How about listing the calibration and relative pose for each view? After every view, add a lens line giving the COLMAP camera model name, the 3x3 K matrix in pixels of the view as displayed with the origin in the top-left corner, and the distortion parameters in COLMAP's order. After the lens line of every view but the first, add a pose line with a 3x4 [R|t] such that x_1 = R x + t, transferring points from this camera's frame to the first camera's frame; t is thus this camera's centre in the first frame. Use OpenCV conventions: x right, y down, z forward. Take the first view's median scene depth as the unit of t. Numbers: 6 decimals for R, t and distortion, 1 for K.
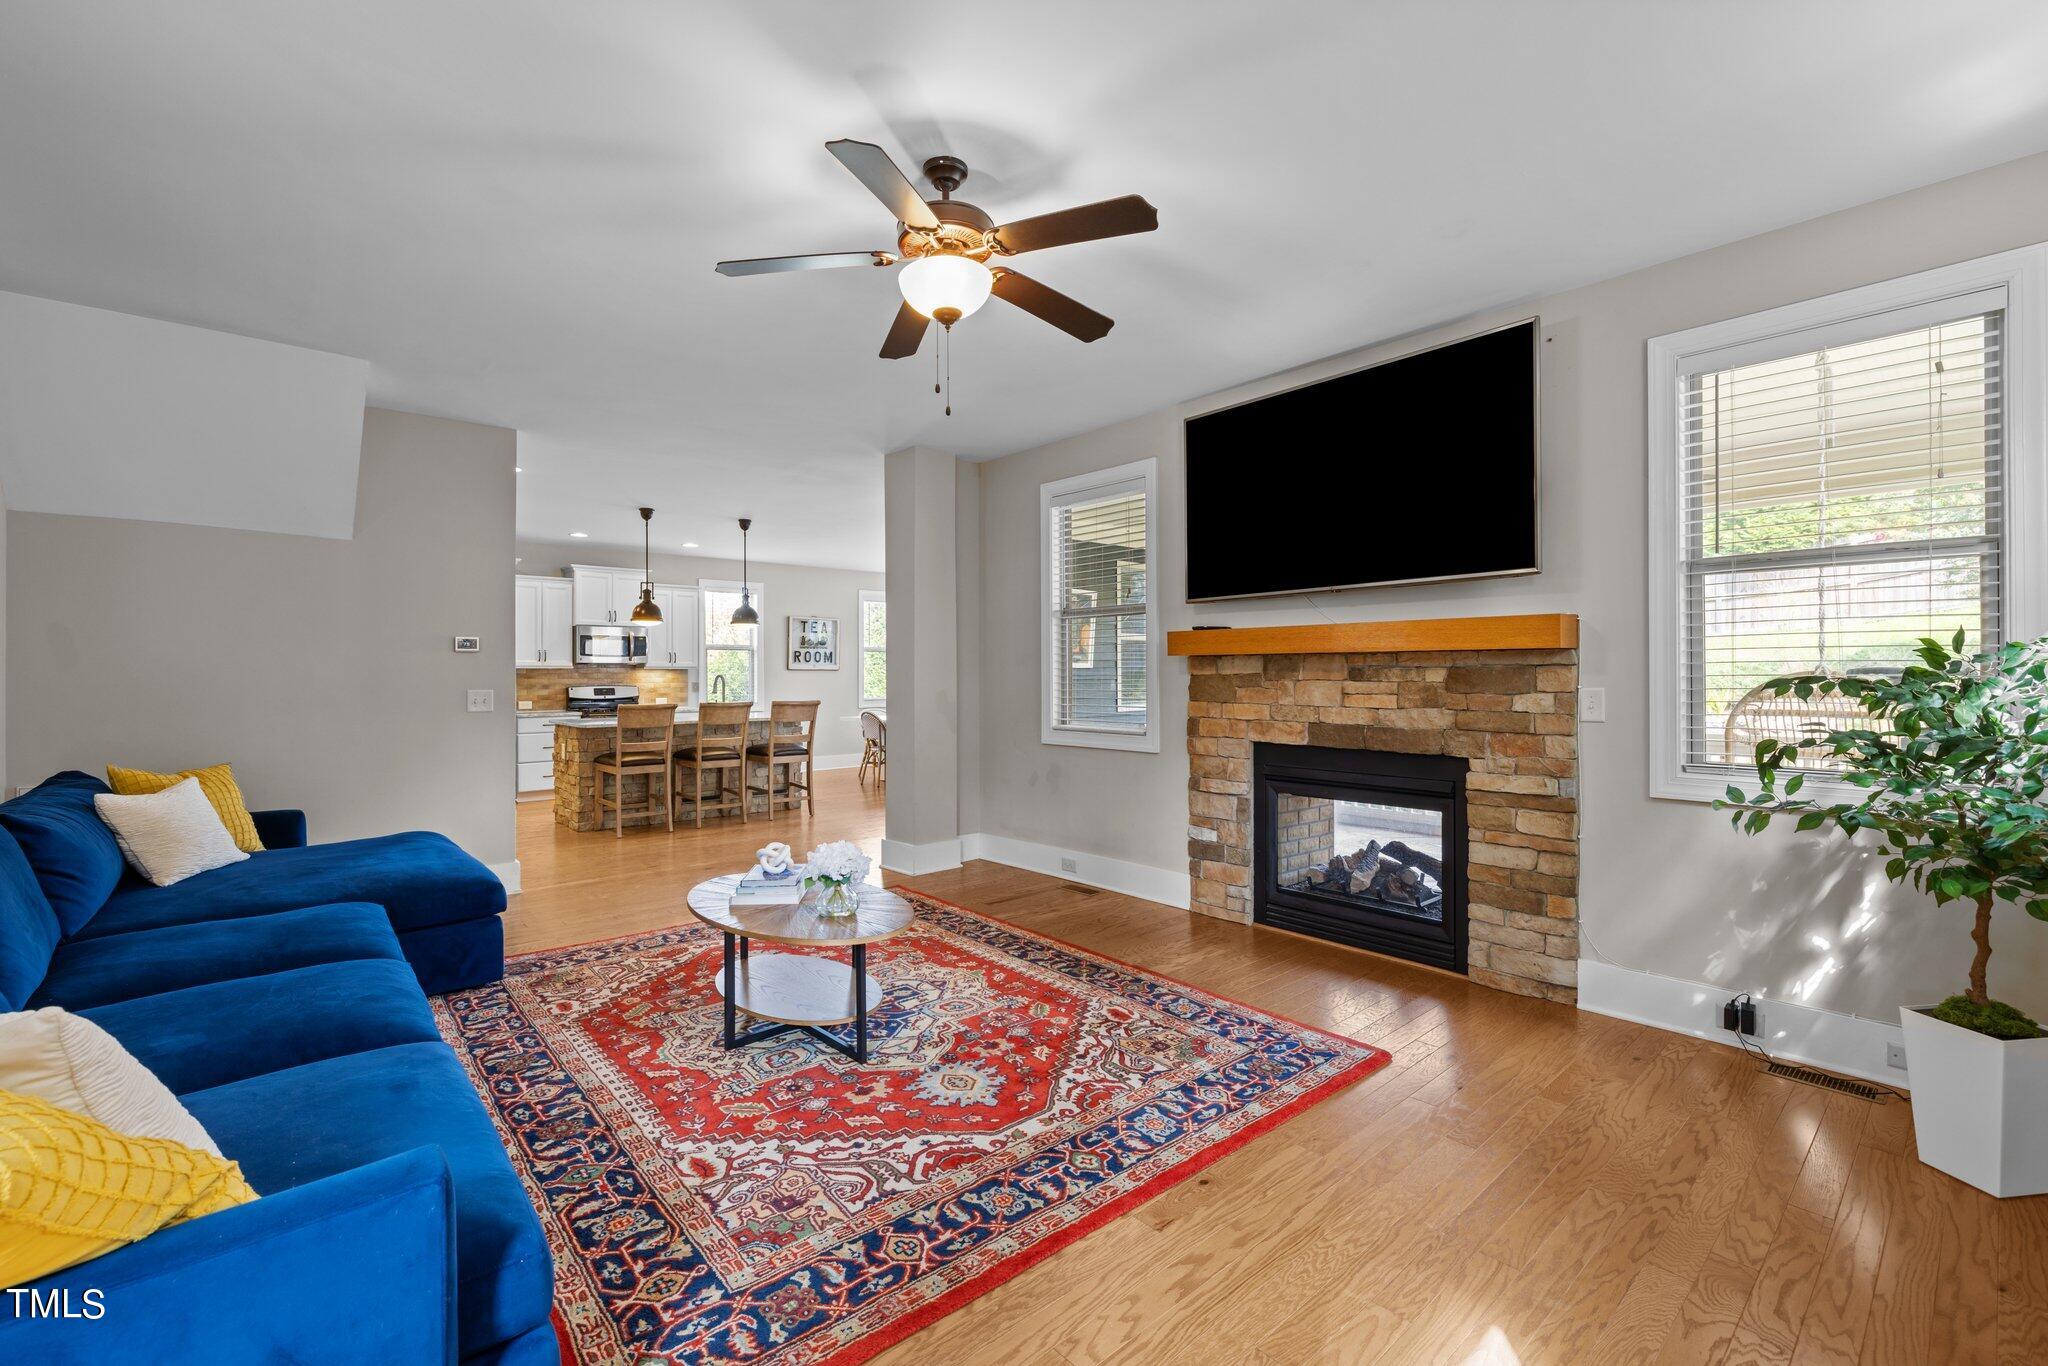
lens RADIAL K [[865.2, 0, 1017.0], [0, 865.2, 677.5], [0, 0, 1]] dist [-0.000332, 0.001418]
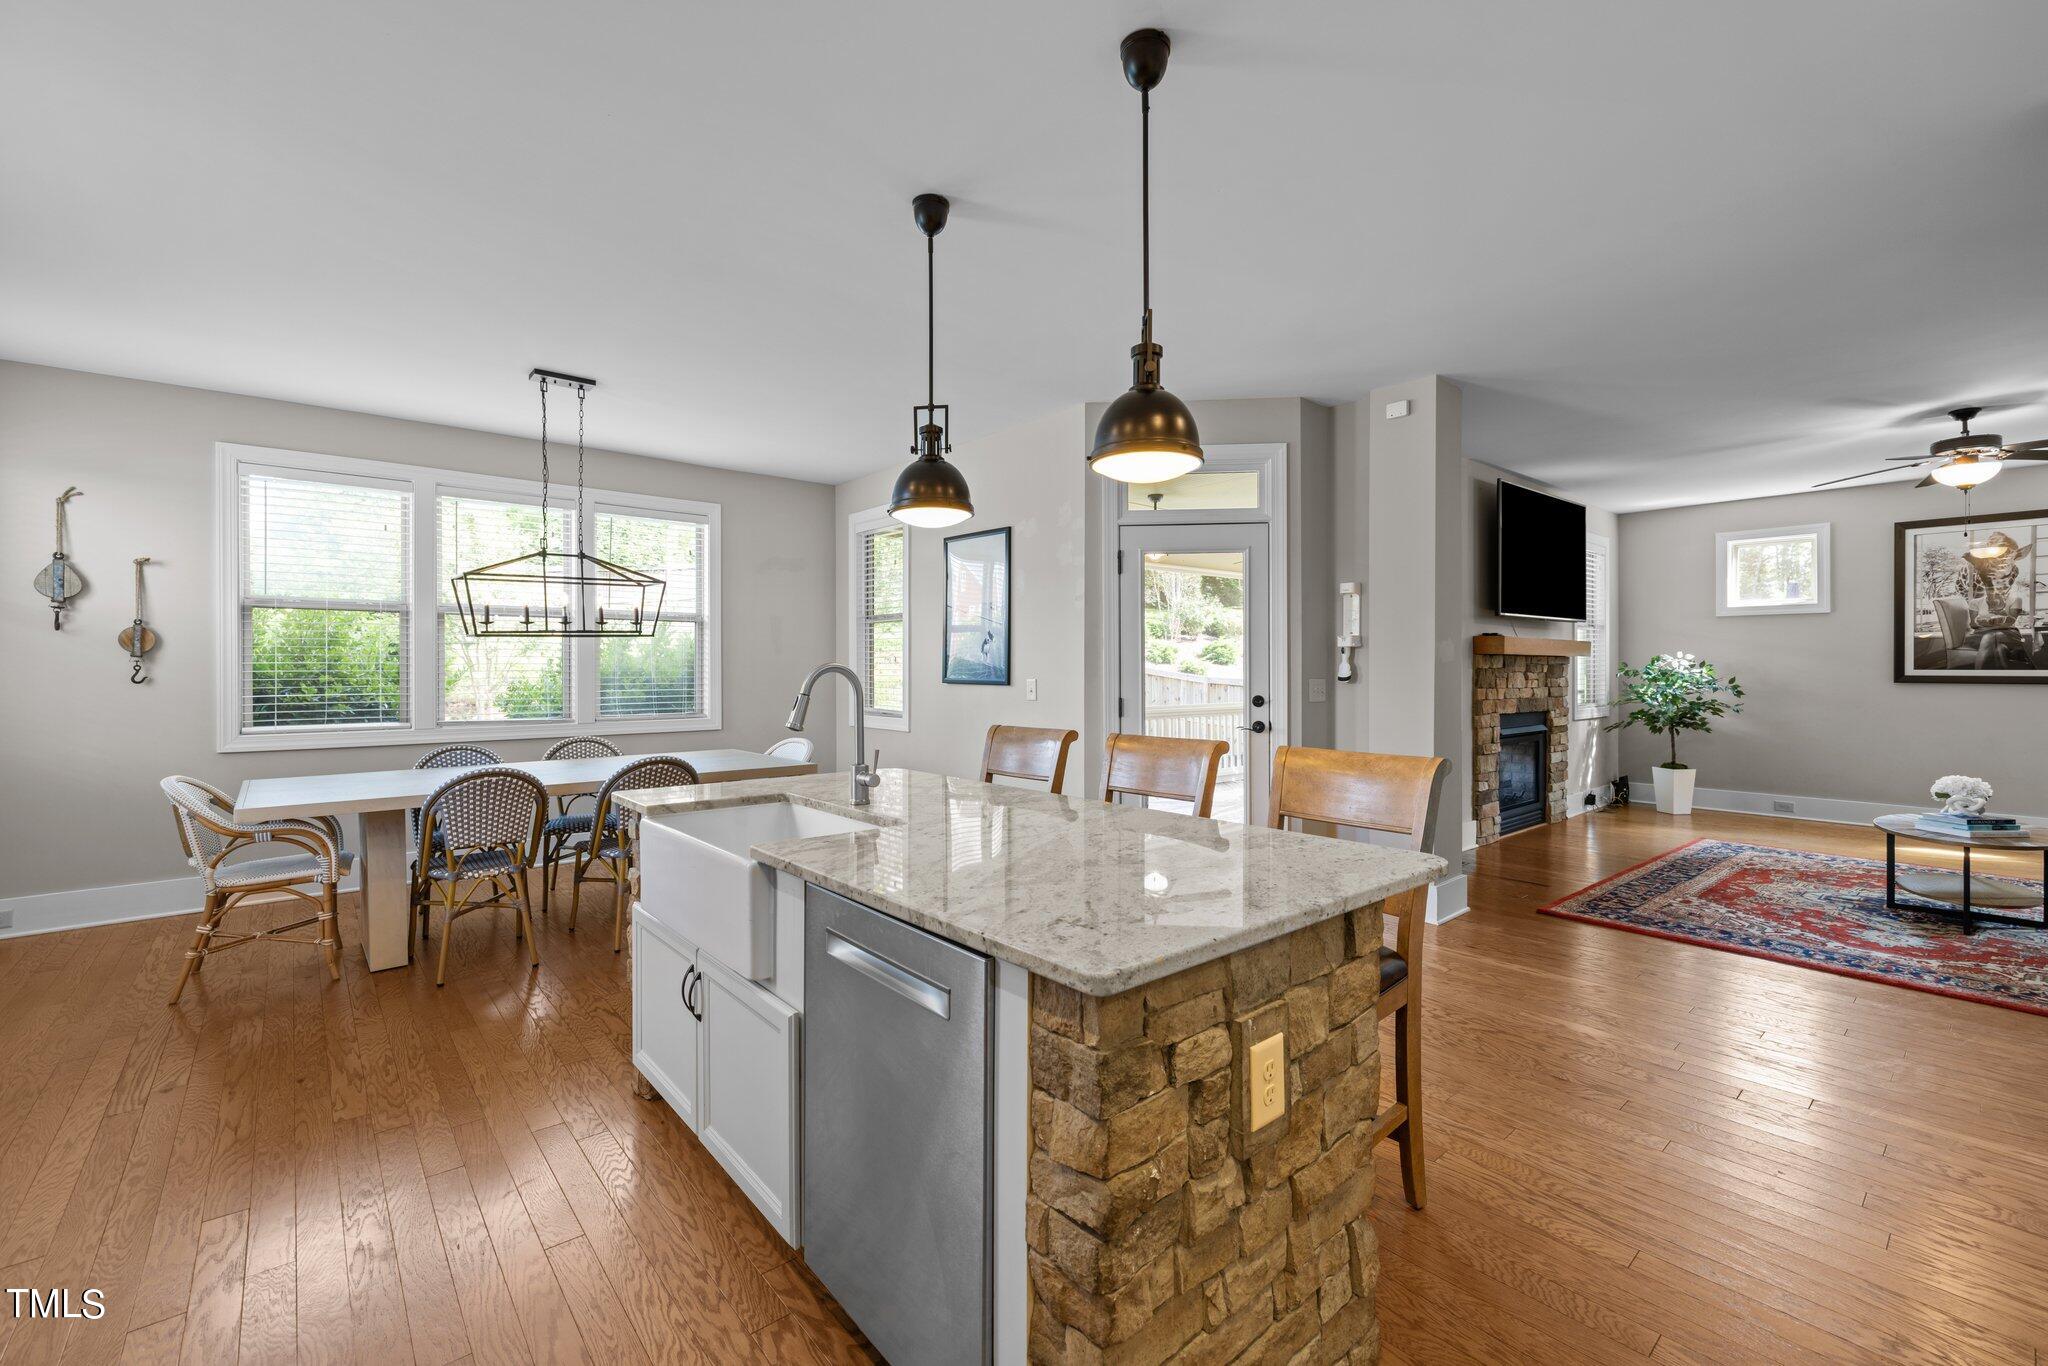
lens RADIAL K [[865.2, 0, 1008.6], [0, 865.2, 670.6], [0, 0, 1]] dist [-0.000332, 0.001418]
pose [[0.022137, 0.001770, 0.999753, -1.534669], [0.004641, 0.999987, -0.001873, -0.000469], [-0.999744, 0.004682, 0.022129, 2.282033]]
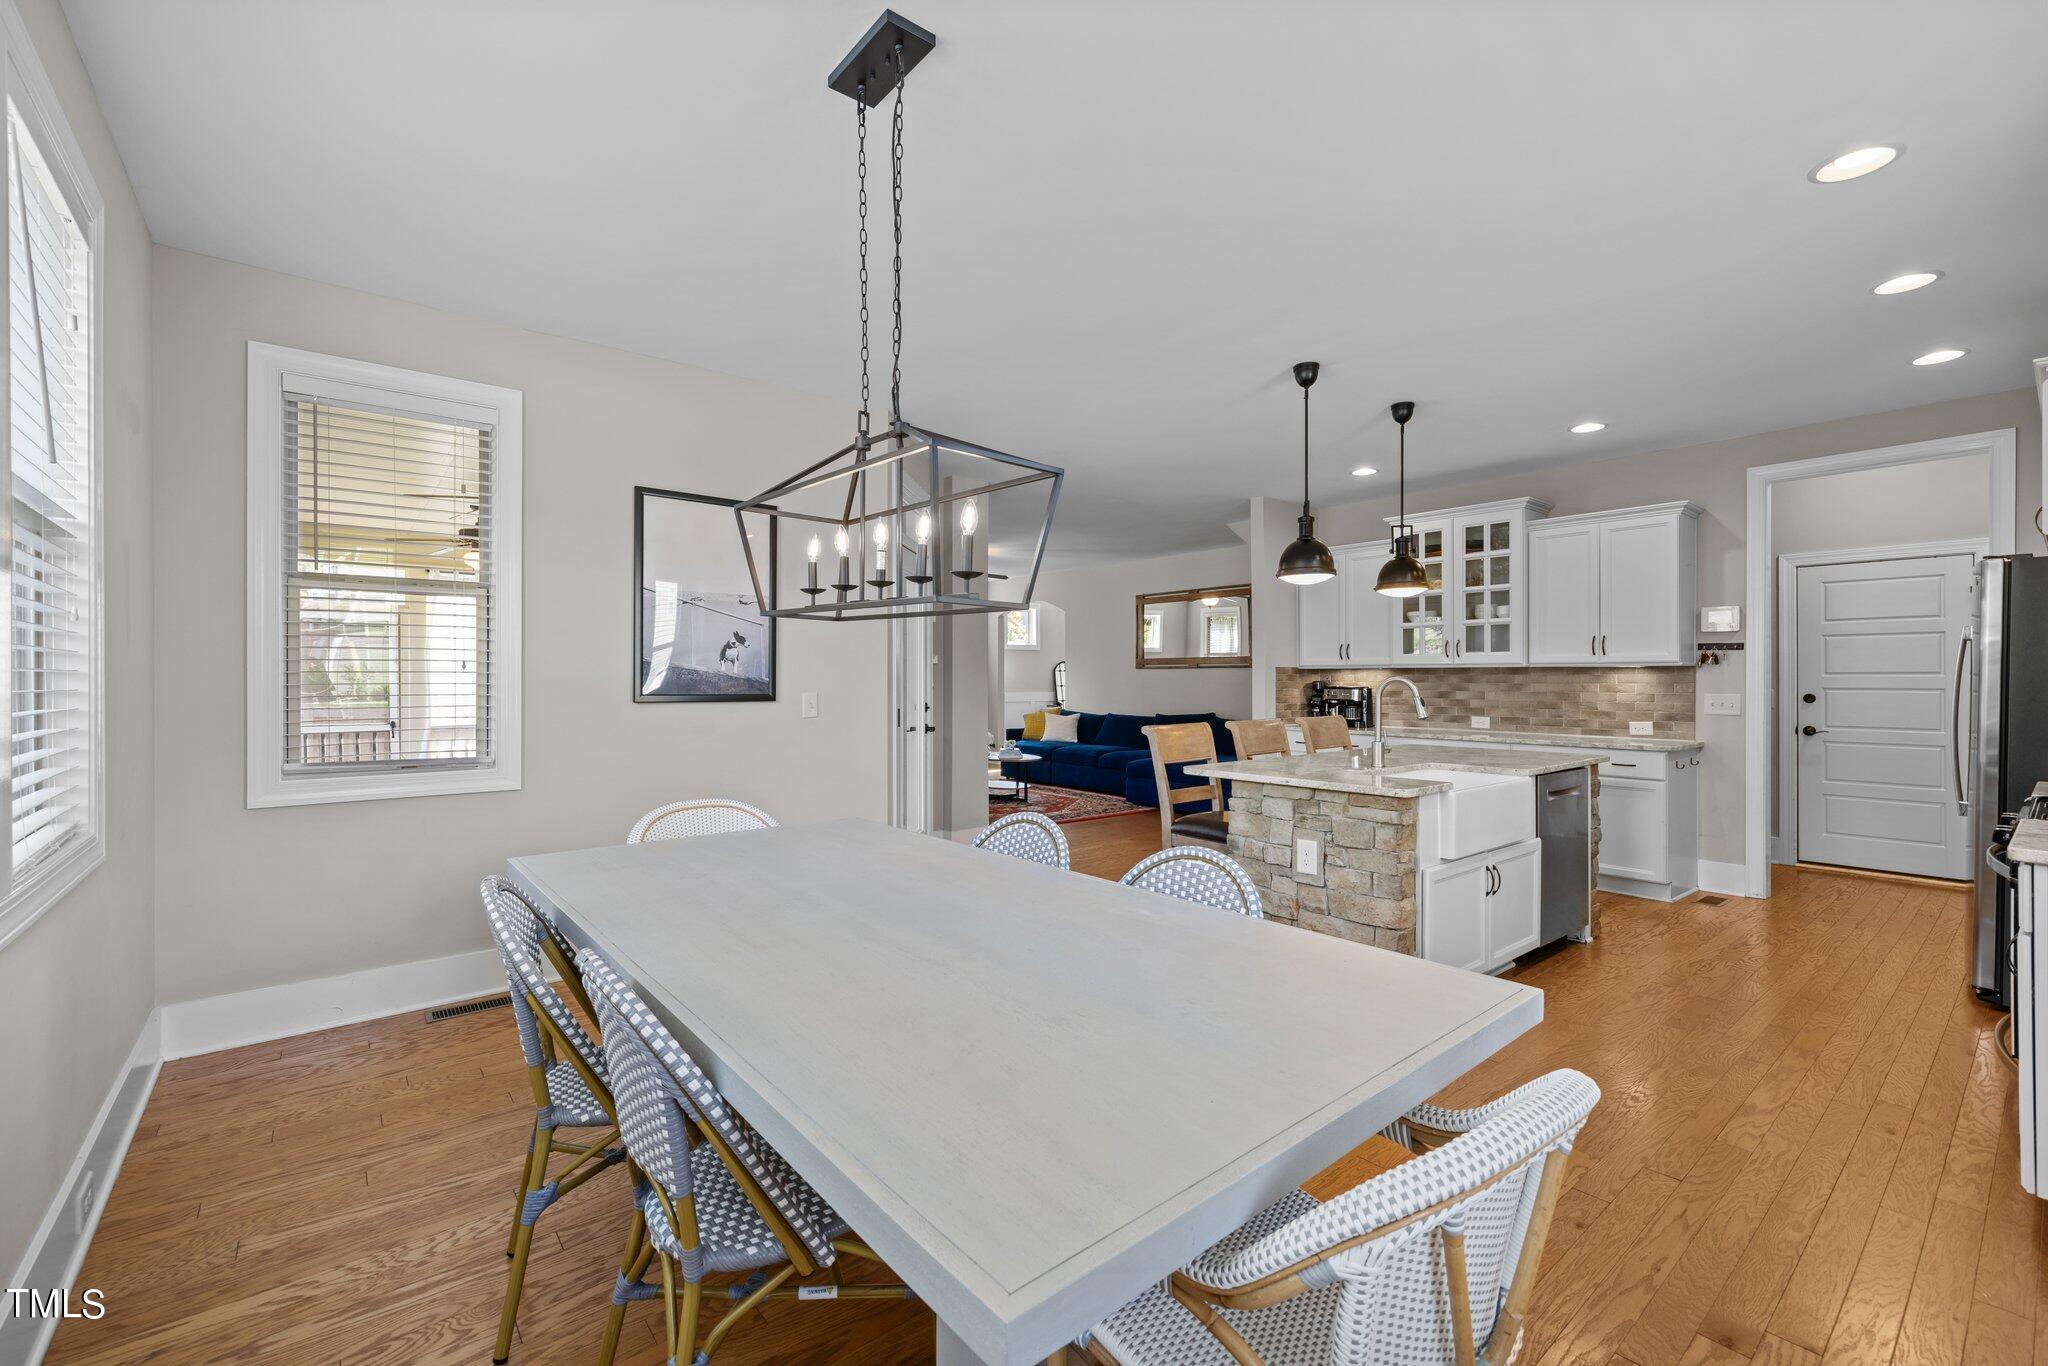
lens RADIAL K [[865.2, 0, 1020.9], [0, 865.2, 674.3], [0, 0, 1]] dist [-0.000332, 0.001418]
pose [[-0.999572, 0.005569, 0.028717, -0.393164], [0.005554, 0.999984, -0.000614, -0.013336], [-0.028720, -0.000454, -0.999587, 3.548786]]
